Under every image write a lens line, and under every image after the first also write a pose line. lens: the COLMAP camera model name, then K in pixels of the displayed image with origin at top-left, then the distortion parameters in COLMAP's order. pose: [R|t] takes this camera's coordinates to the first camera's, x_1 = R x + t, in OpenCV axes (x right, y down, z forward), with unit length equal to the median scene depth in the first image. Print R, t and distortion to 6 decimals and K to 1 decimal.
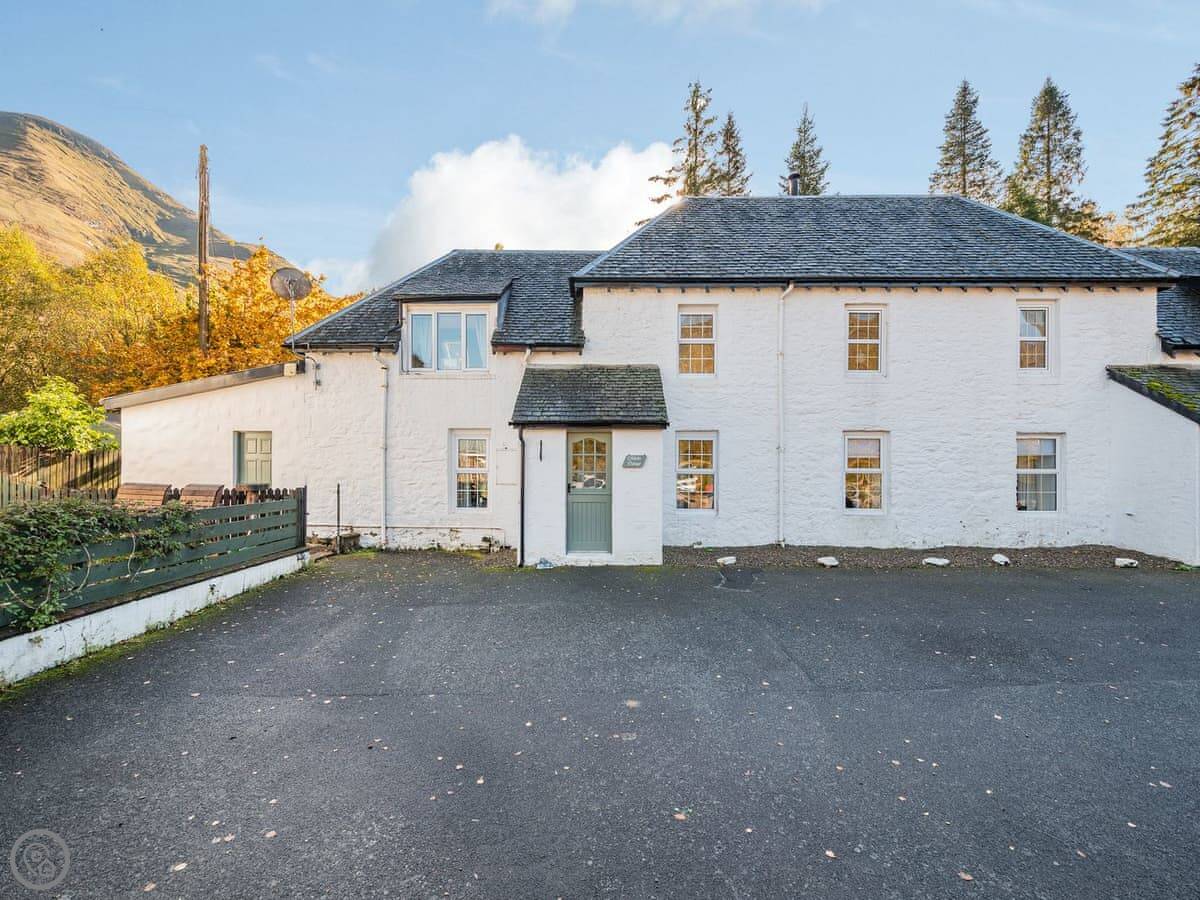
lens RADIAL K [[532.0, 0, 585.5], [0, 532.0, 466.3], [0, 0, 1]] dist [0.015956, -0.004351]
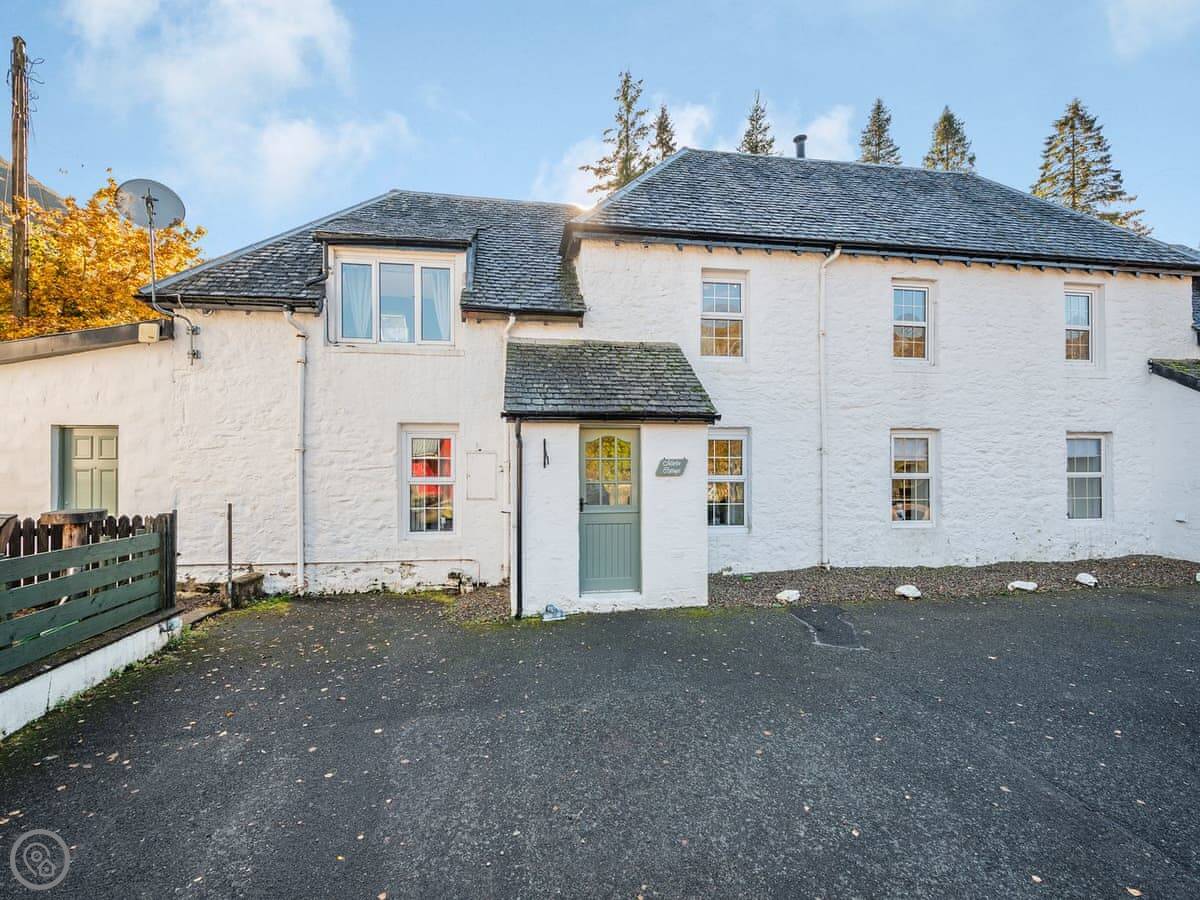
lens RADIAL K [[540.4, 0, 593.2], [0, 540.4, 465.0], [0, 0, 1]] dist [0.017841, -0.005718]
pose [[0.985674, -0.006596, 0.168531, -0.122559], [0.007796, 0.999949, -0.006459, -0.007524], [-0.168480, 0.007681, 0.985675, 0.238416]]
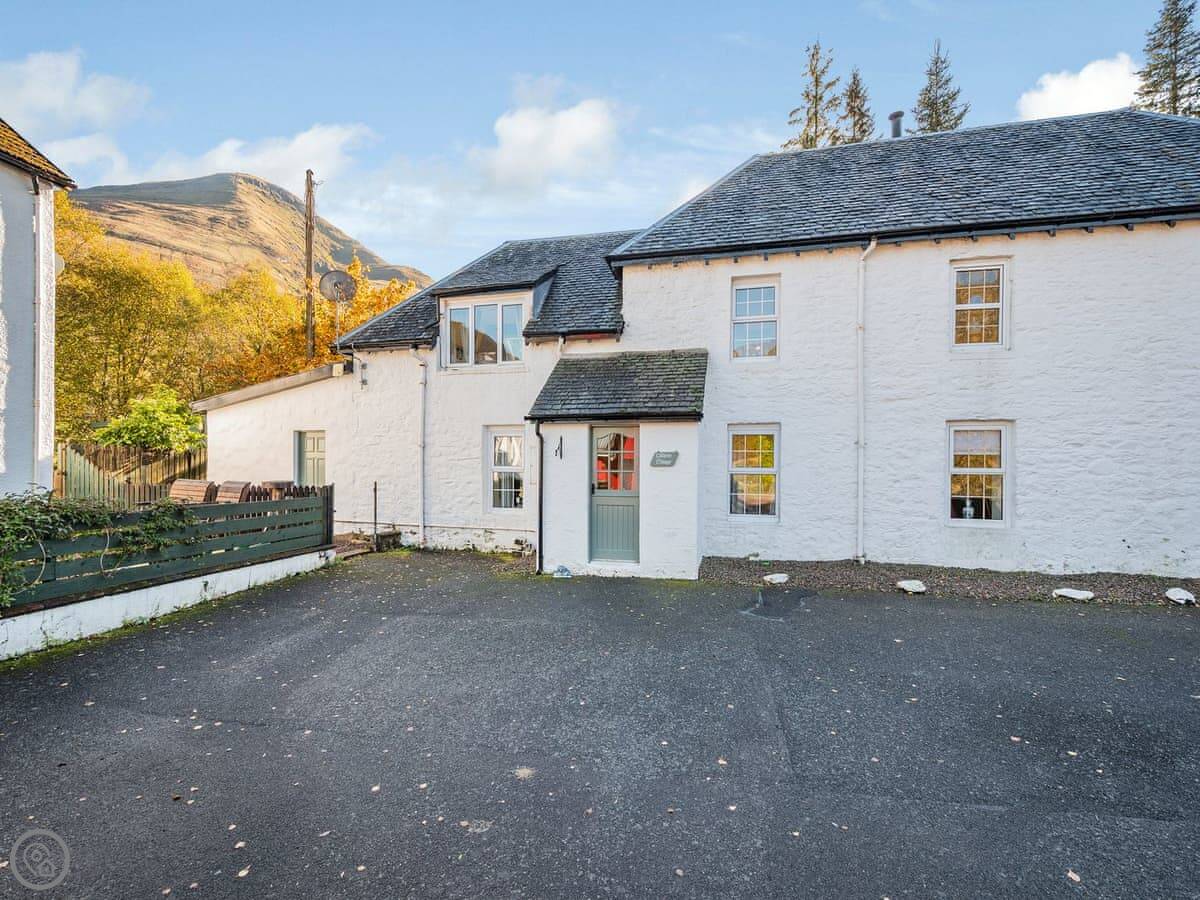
lens RADIAL K [[532.0, 0, 585.5], [0, 532.0, 466.3], [0, 0, 1]] dist [0.015956, -0.004351]
pose [[0.975446, 0.002638, -0.220222, 0.135744], [-0.002107, 0.999994, 0.002646, 0.000259], [0.220228, -0.002117, 0.975446, 0.106181]]
